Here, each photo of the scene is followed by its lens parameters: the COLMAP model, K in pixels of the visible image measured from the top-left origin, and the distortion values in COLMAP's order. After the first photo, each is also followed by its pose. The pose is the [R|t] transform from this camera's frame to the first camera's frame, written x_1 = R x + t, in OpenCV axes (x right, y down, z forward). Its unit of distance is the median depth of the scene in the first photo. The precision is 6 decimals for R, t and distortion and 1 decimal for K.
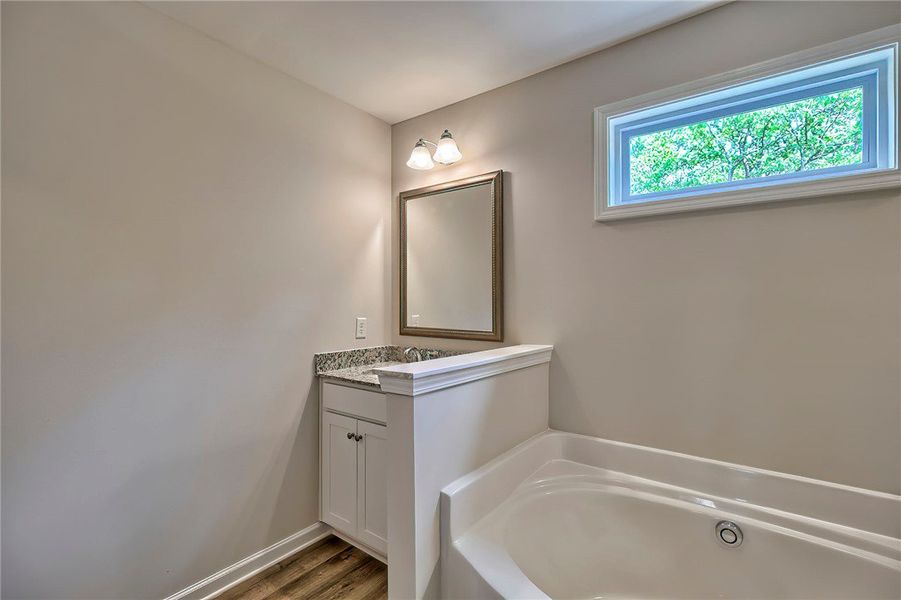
lens RADIAL K [[416.6, 0, 447.9], [0, 416.6, 301.4], [0, 0, 1]] dist [0.002565, 0.000183]
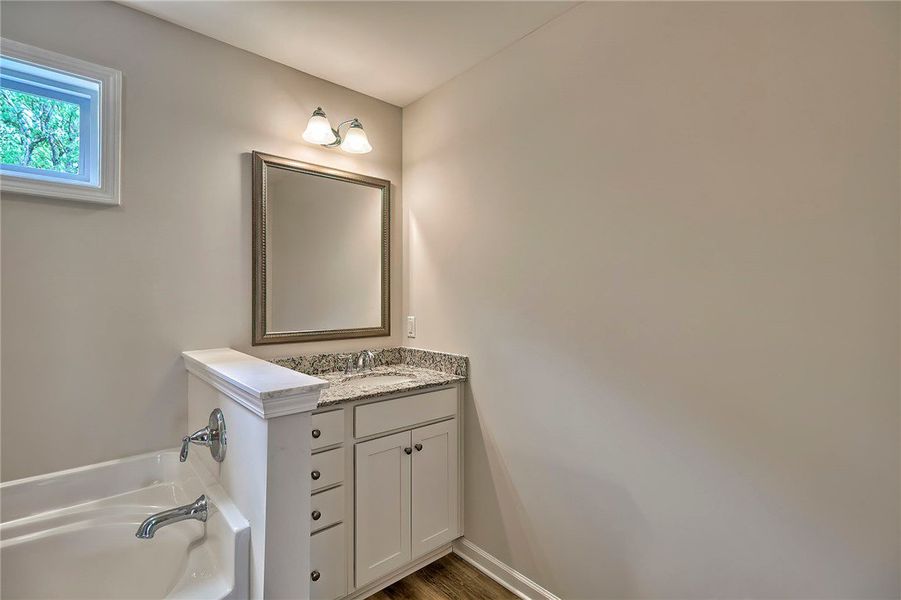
lens RADIAL K [[416.6, 0, 447.5], [0, 416.6, 296.6], [0, 0, 1]] dist [0.002565, 0.000183]
pose [[0.191683, 0.000695, 0.981457, -0.933648], [0.003011, 0.999995, -0.001296, -0.004455], [-0.981452, 0.003203, 0.191680, 0.638413]]
